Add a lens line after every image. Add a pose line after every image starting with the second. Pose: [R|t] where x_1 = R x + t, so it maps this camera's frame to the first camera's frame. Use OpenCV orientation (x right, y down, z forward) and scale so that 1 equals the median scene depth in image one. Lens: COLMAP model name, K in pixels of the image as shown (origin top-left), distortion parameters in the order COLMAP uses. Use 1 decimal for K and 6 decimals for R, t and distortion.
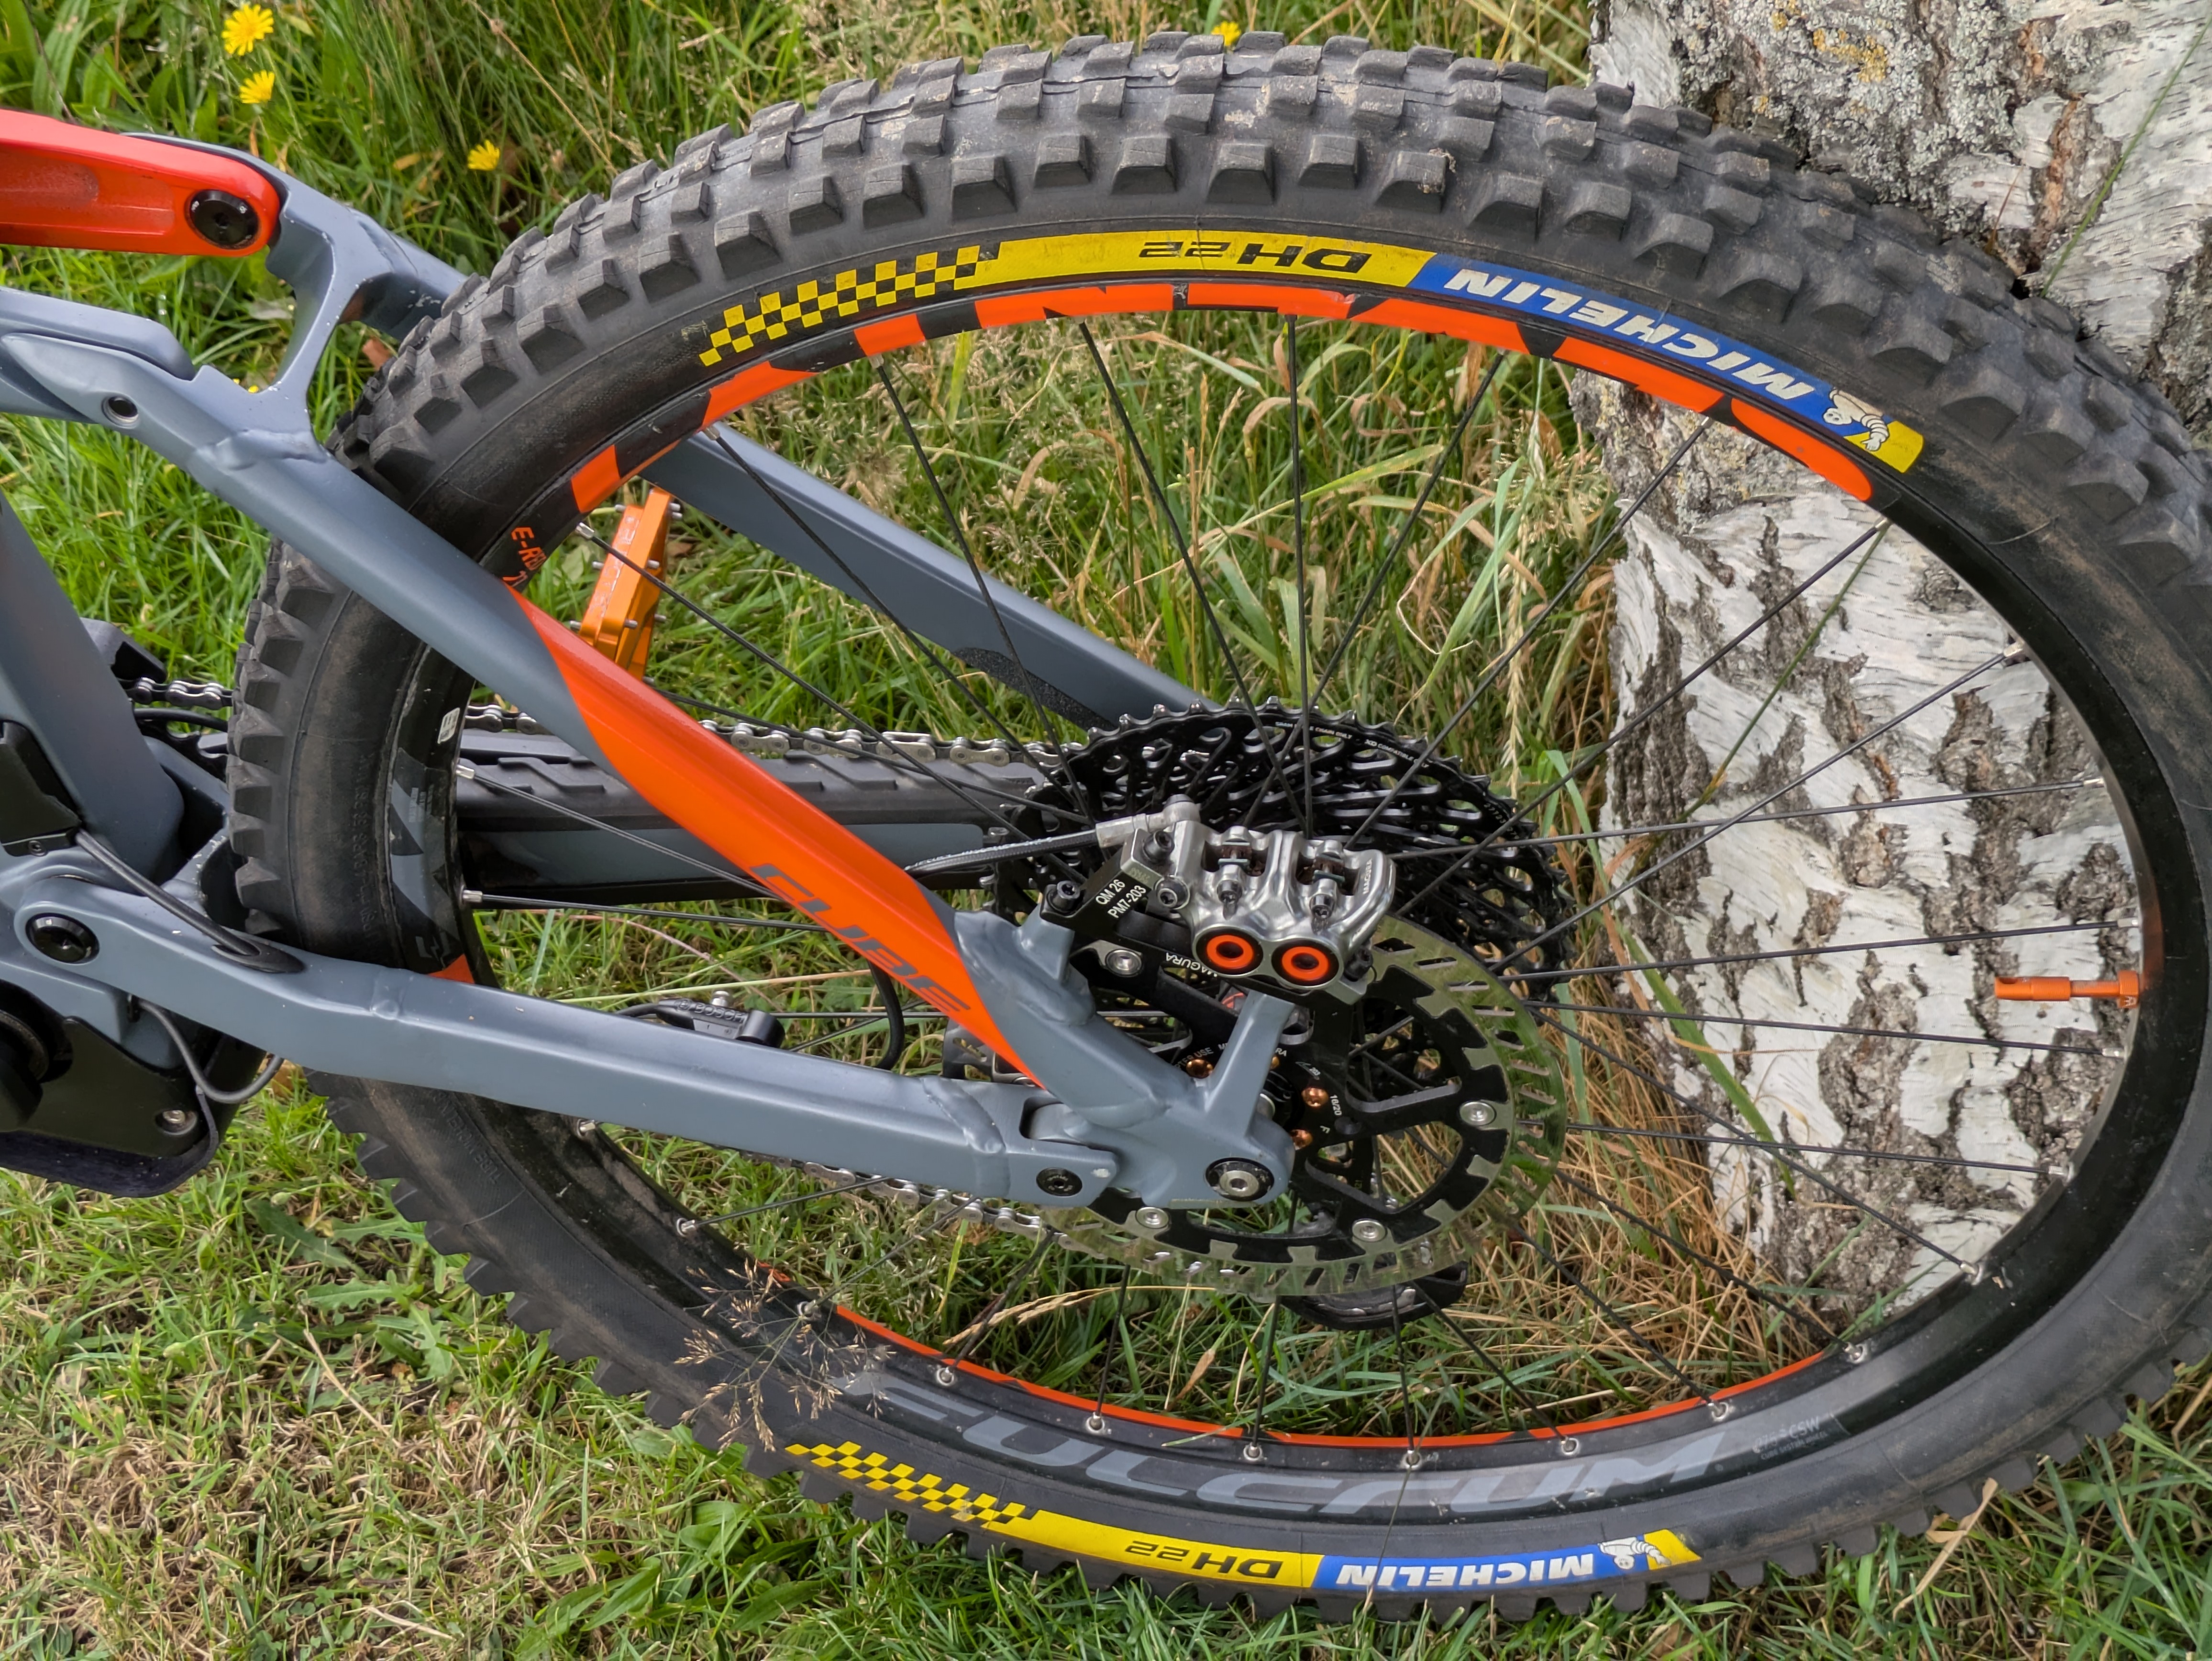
lens RADIAL K [[3547.8, 0, 1056.8], [0, 3547.8, 827.2], [0, 0, 1]] dist [0.061976, -0.097570]
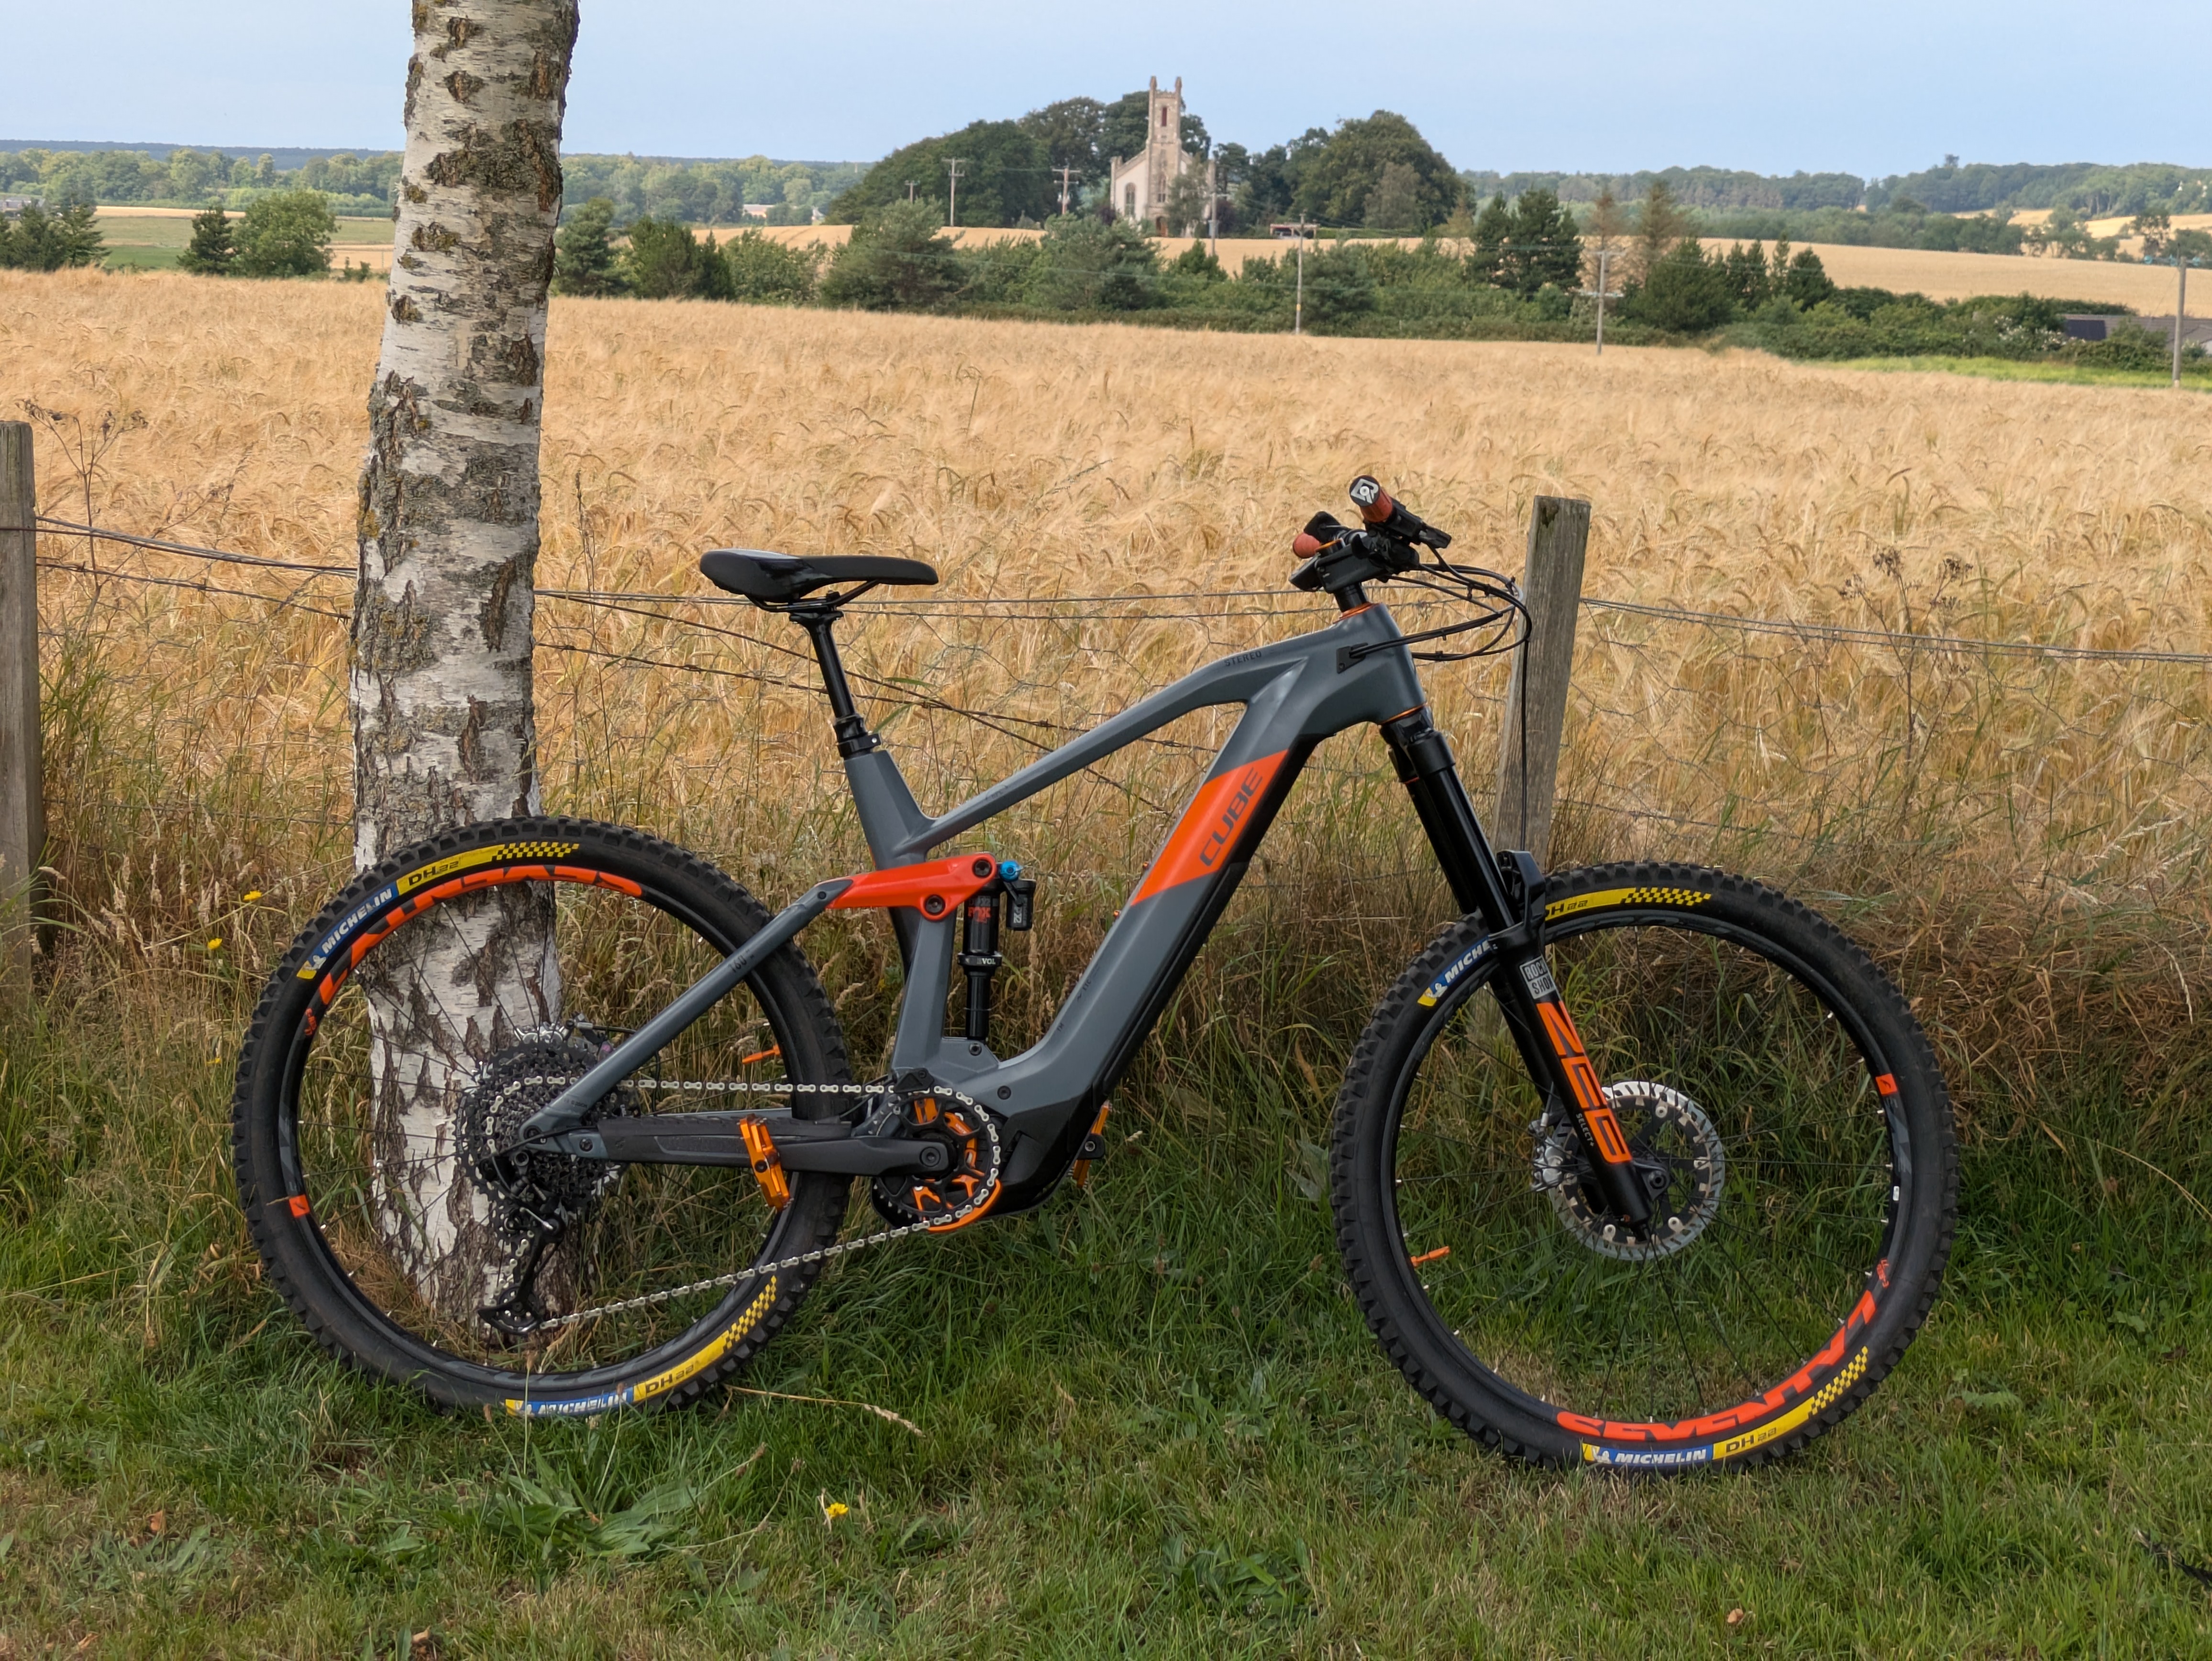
lens RADIAL K [[3430.9, 0, 1106.0], [0, 3430.9, 830.5], [0, 0, 1]] dist [0.044190, 0.036174]
pose [[0.936251, 0.045119, 0.348422, -0.359230], [0.195922, 0.756148, -0.624383, 2.093465], [-0.291630, 0.652843, 0.699105, -1.727162]]
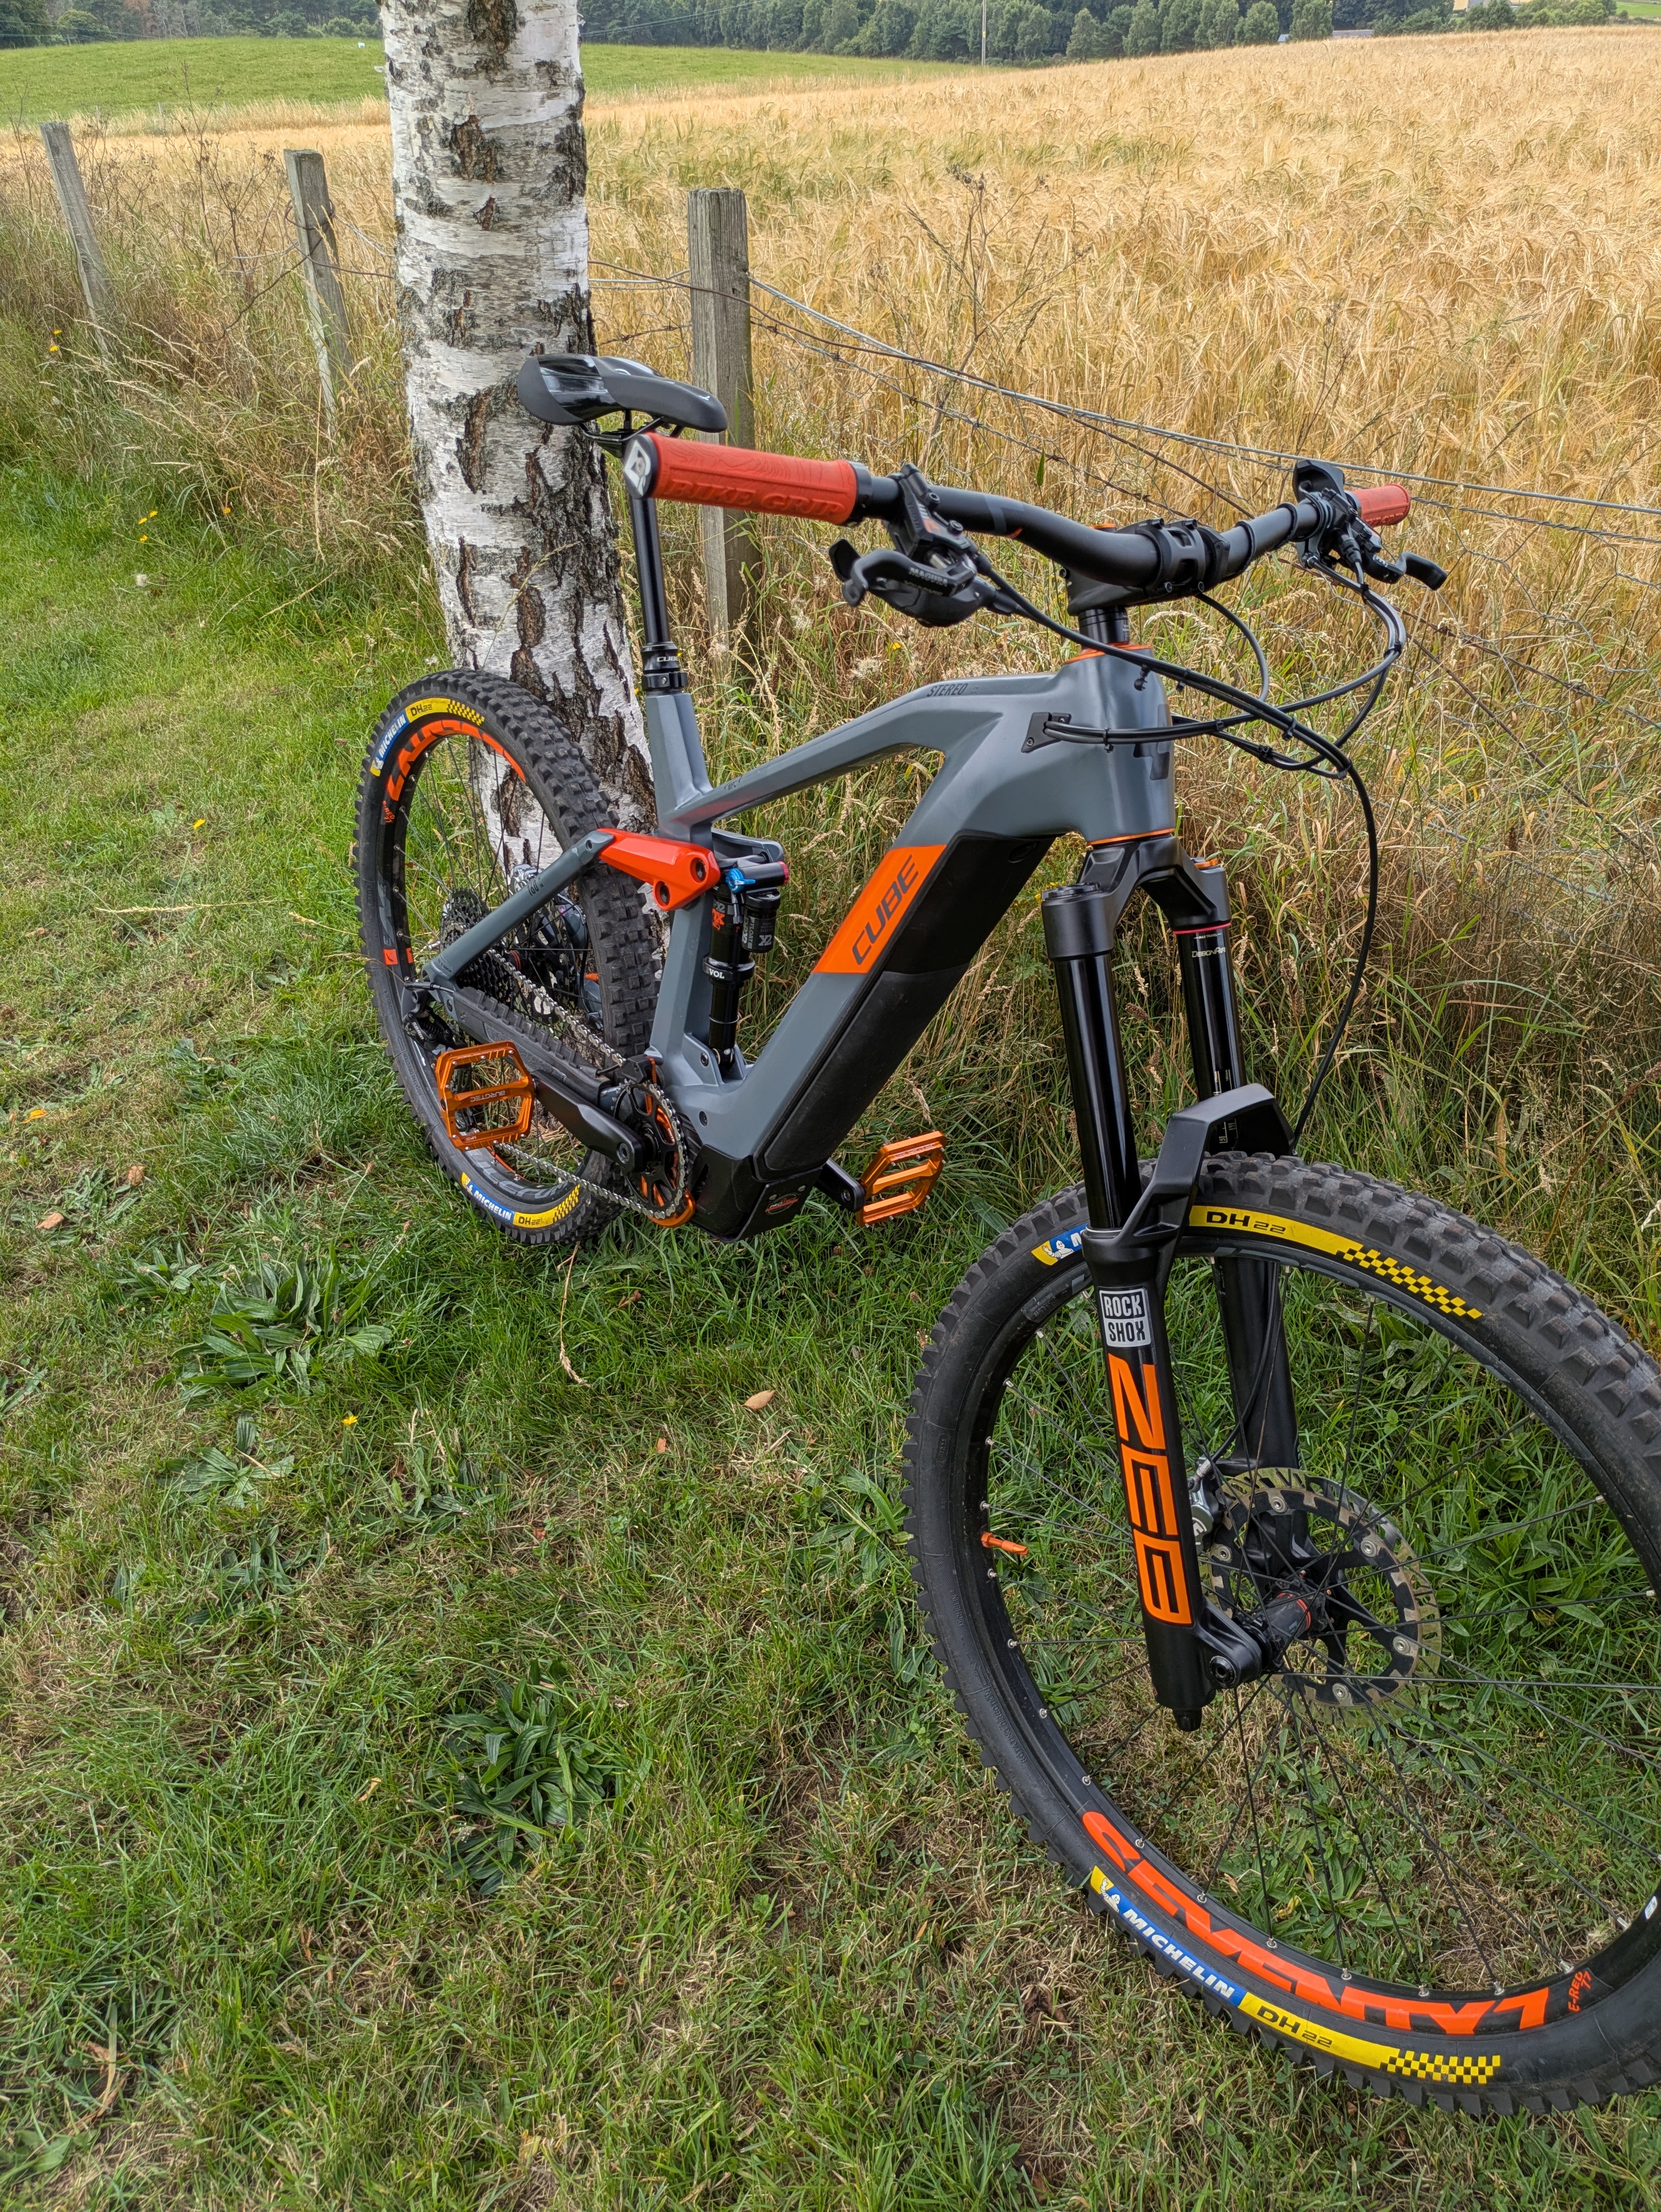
lens RADIAL K [[1688.6, 0, 830.5], [0, 1688.6, 1106.0], [0, 0, 1]] dist [0.008193, 0.002020]
pose [[0.883816, 0.318255, -0.342905, 1.283716], [-0.399966, 0.894232, -0.200937, 0.437468], [0.242687, 0.314742, 0.917628, -0.510158]]
